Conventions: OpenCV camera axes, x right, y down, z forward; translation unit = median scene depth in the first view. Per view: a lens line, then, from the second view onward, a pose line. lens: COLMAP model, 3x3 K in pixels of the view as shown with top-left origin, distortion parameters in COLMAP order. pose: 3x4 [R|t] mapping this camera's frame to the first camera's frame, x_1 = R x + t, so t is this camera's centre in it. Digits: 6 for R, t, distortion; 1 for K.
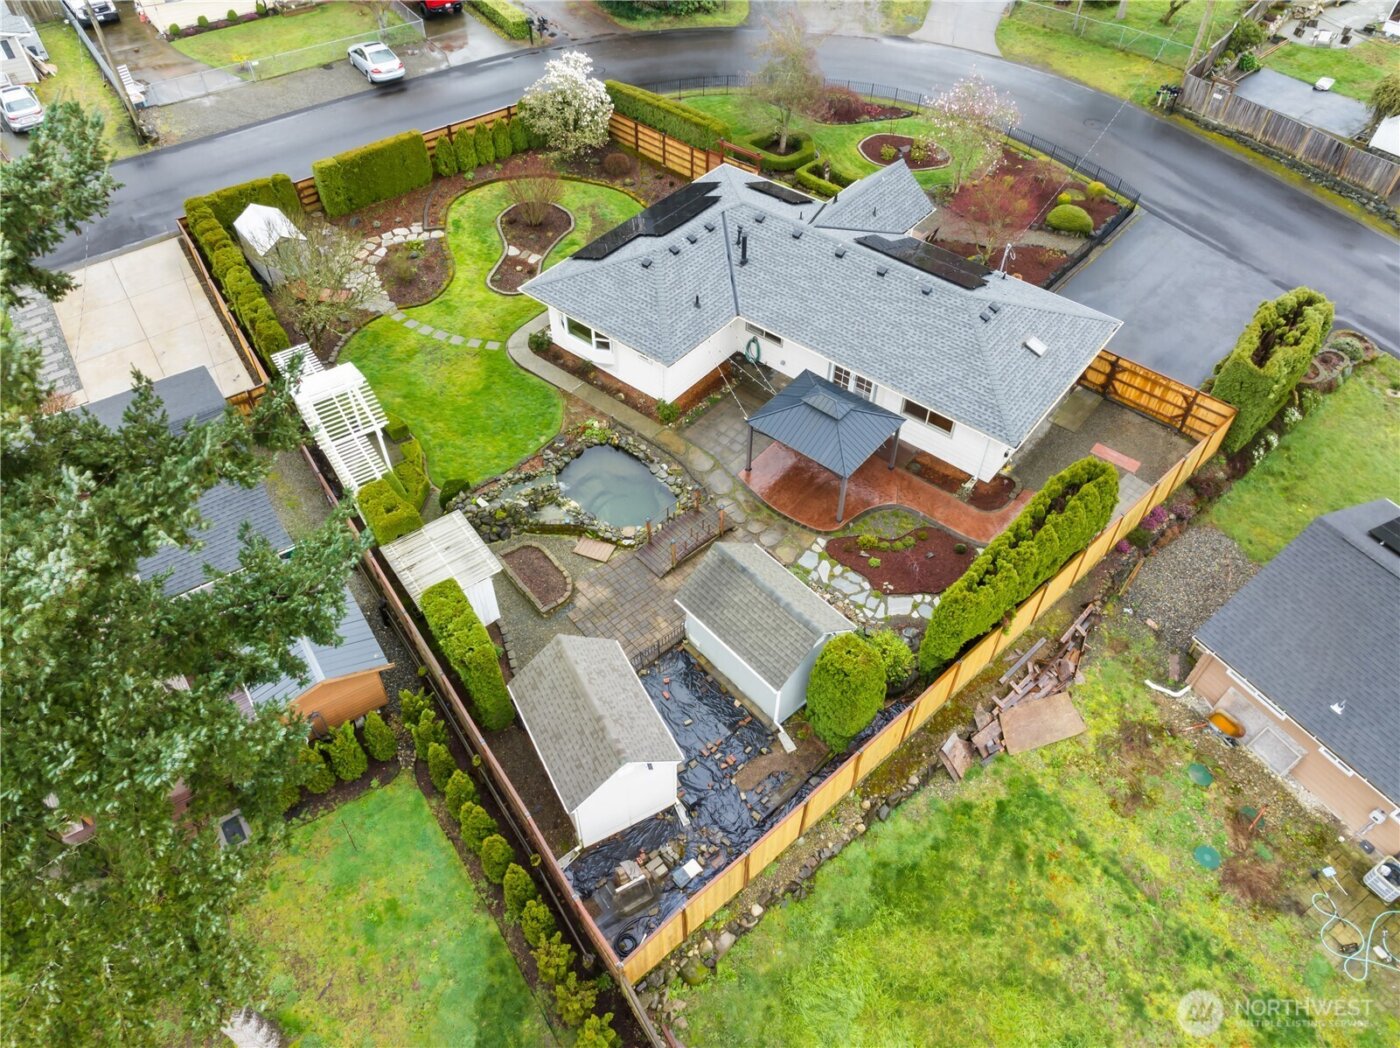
lens RADIAL K [[981.9, 0, 700.0], [0, 981.9, 524.0], [0, 0, 1]] dist [-0.048472, -0.001017]
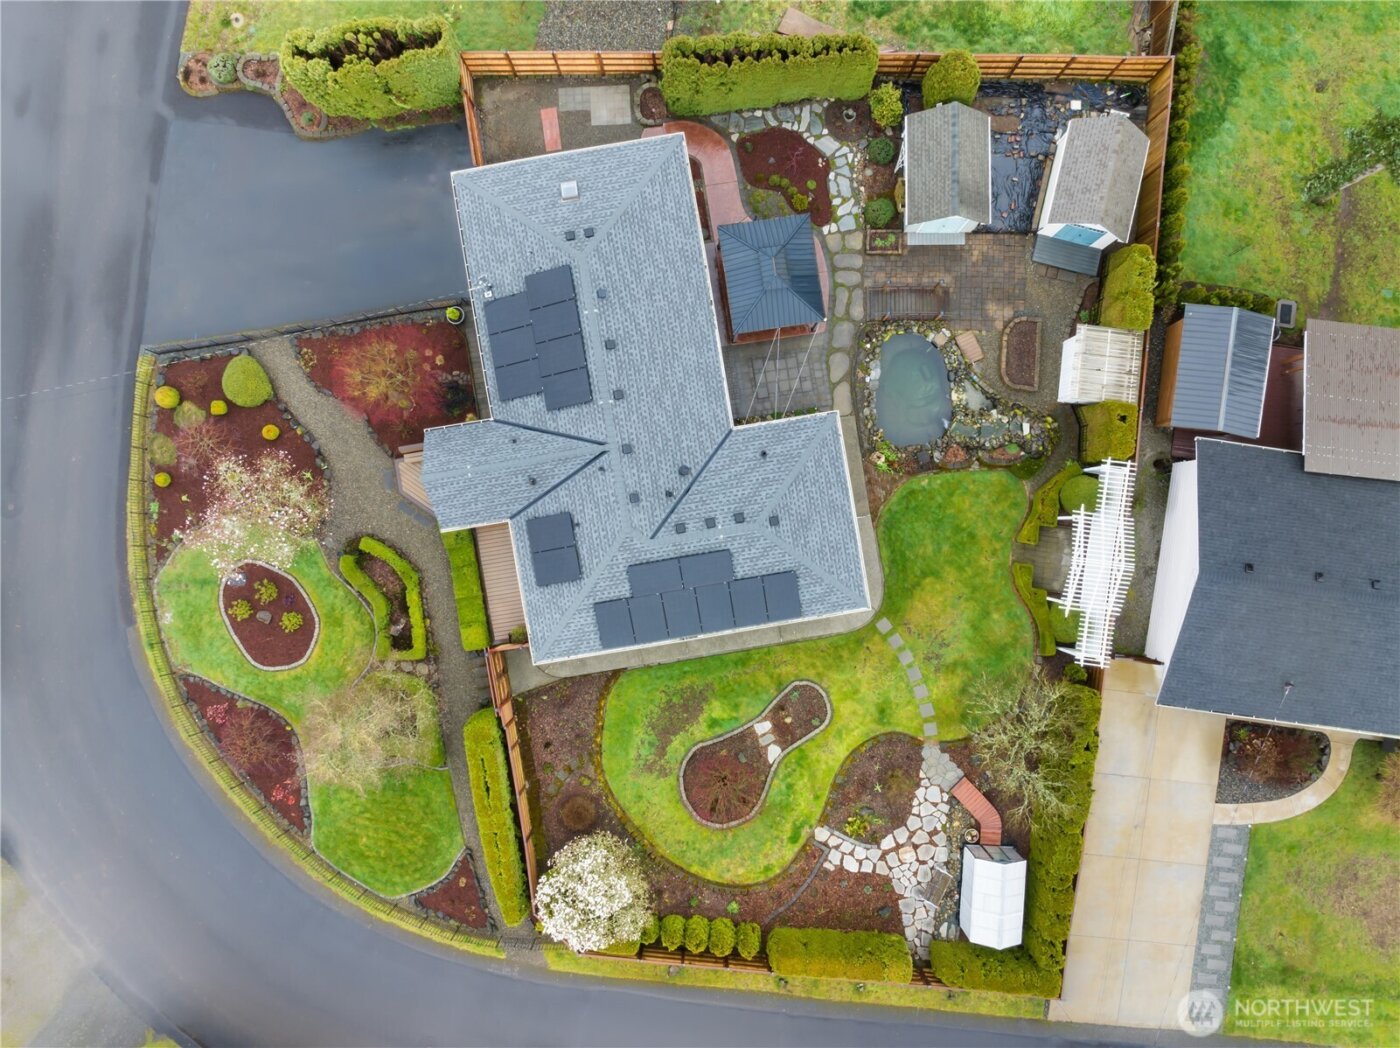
lens RADIAL K [[981.9, 0, 700.0], [0, 981.9, 524.0], [0, 0, 1]] dist [-0.048472, -0.001017]
pose [[-0.748340, -0.663273, -0.007440, 0.006532], [0.489193, -0.559439, 0.669118, -0.970181], [-0.447970, 0.497088, 0.743119, 0.313839]]
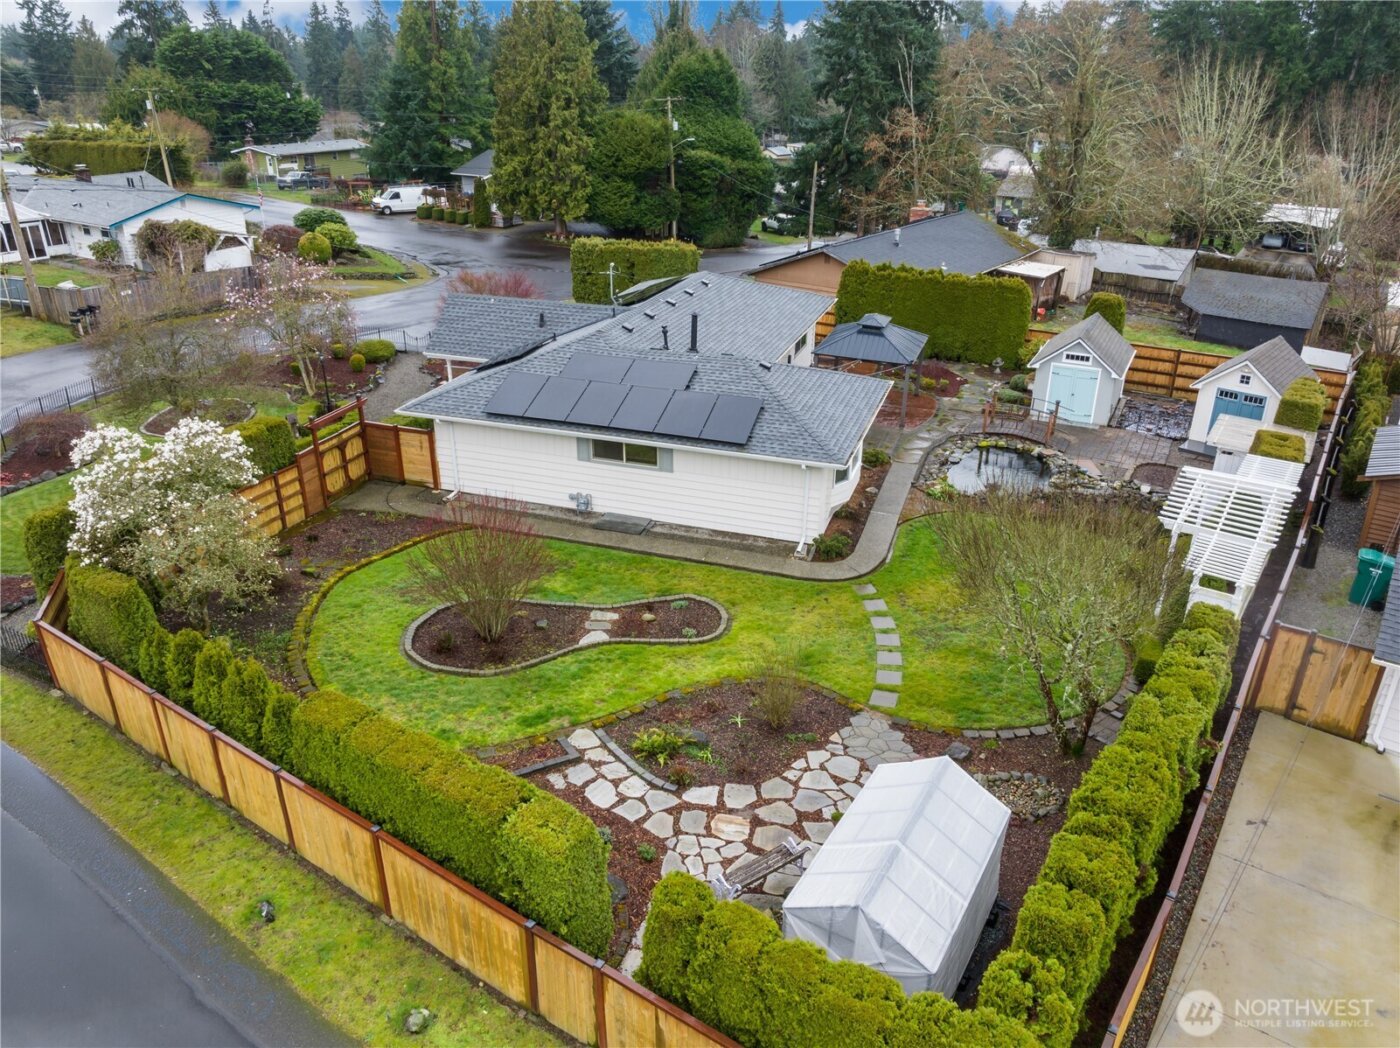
lens RADIAL K [[981.9, 0, 700.0], [0, 981.9, 524.0], [0, 0, 1]] dist [-0.048472, -0.001017]
pose [[-0.348942, -0.411066, 0.842178, -0.733441], [0.688142, 0.497649, 0.528021, -0.648082], [-0.636161, 0.763787, 0.109221, 1.058162]]
